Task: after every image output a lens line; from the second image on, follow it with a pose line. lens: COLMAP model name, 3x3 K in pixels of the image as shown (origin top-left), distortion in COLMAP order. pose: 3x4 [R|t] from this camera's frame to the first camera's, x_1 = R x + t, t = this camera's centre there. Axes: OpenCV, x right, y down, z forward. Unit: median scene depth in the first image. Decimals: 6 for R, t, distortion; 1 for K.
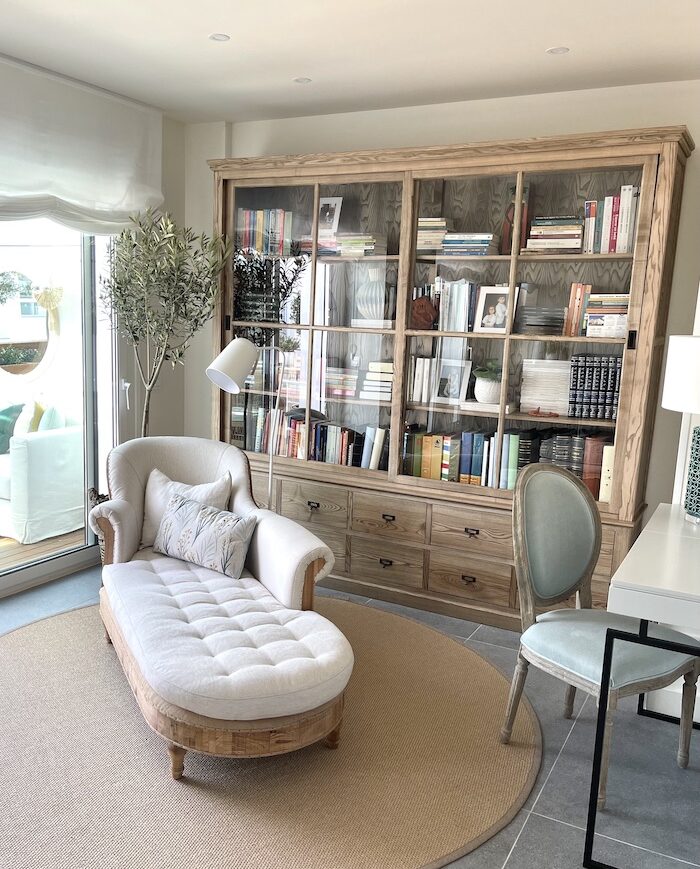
lens RADIAL K [[750.3, 0, 344.2], [0, 750.3, 441.0], [0, 0, 1]] dist [0.005434, 0.002730]
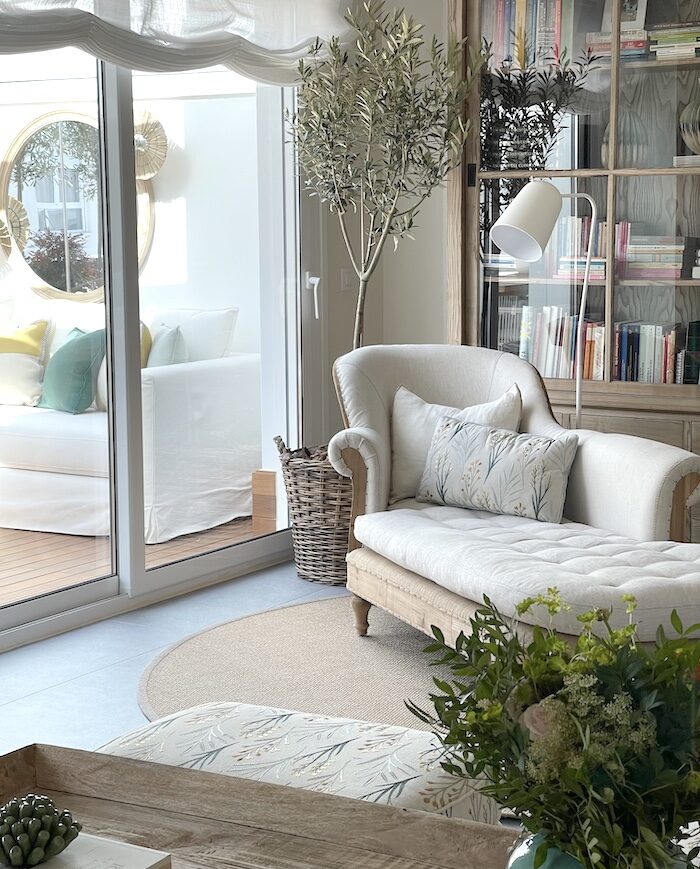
lens RADIAL K [[1784.0, 0, 351.9], [0, 1784.0, 429.1], [0, 0, 1]] dist [0.141914, 0.000000]
pose [[0.998766, -0.039954, -0.029493, -0.254035], [0.037726, 0.996648, -0.072590, 0.190436], [0.032294, 0.071388, 0.996926, -0.588220]]
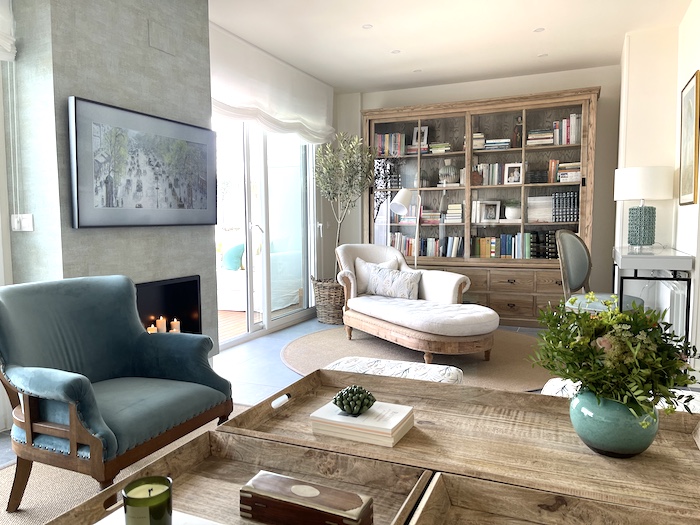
lens RADIAL K [[530.9, 0, 328.8], [0, 530.9, 272.7], [0, 0, 1]] dist [0.015367, -0.012018]
pose [[0.994363, -0.050139, 0.093426, -0.470040], [0.059395, 0.993306, -0.099071, 0.217558], [-0.087833, 0.104062, 0.990685, -0.402904]]
